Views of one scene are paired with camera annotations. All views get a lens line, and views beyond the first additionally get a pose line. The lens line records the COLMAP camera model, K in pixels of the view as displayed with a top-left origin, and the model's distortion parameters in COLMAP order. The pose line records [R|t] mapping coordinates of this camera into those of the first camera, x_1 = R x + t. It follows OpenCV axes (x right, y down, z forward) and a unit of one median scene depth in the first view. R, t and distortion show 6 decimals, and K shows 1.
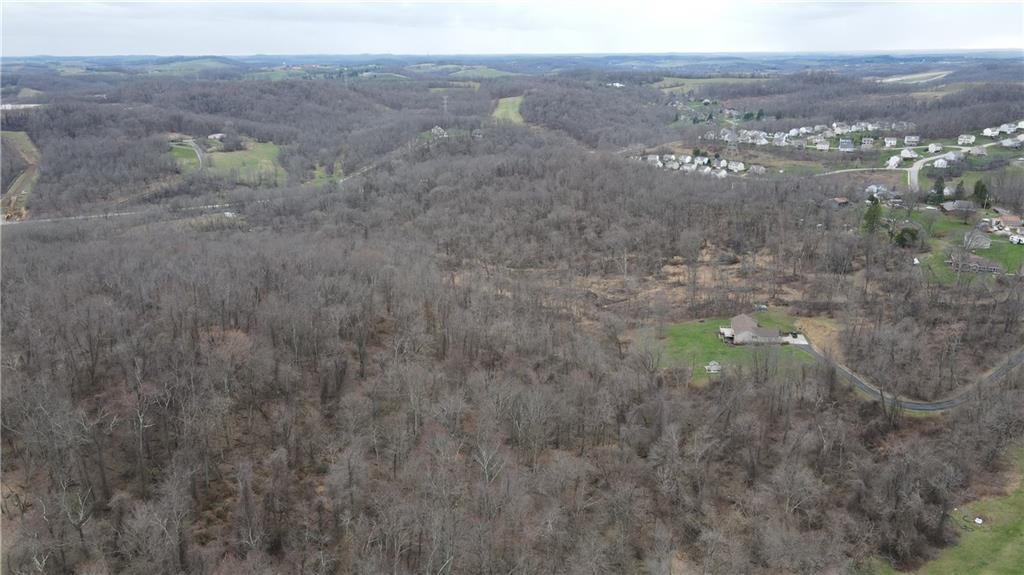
lens RADIAL K [[732.0, 0, 510.3], [0, 732.0, 291.4], [0, 0, 1]] dist [-0.000745, 0.024449]
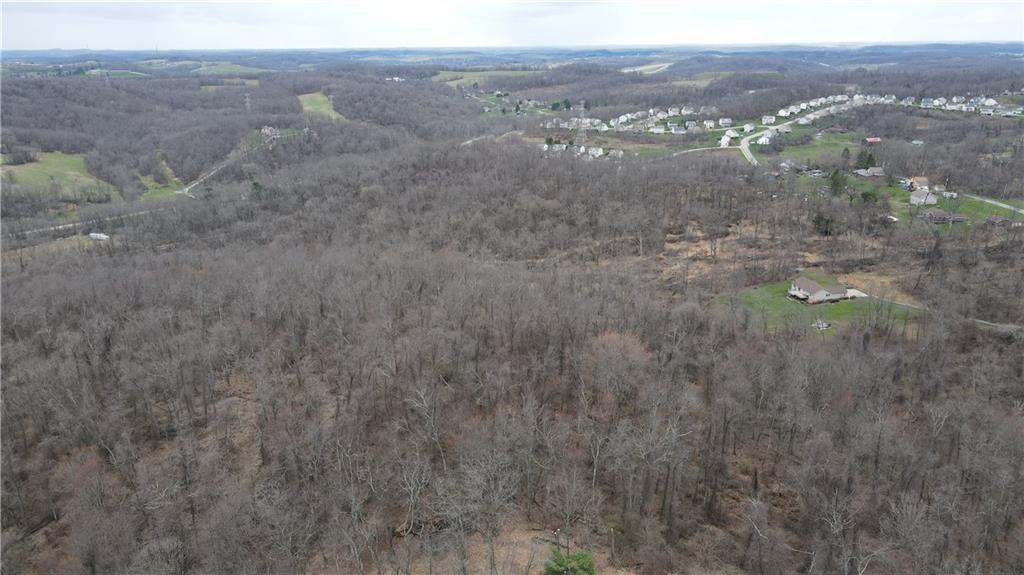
lens RADIAL K [[732.0, 0, 511.4], [0, 732.0, 285.5], [0, 0, 1]] dist [-0.000745, 0.024449]
pose [[0.941221, -0.107742, 0.320147, -0.128503], [0.108017, 0.994004, 0.016955, -0.006361], [-0.320055, 0.018623, 0.947216, 0.023929]]
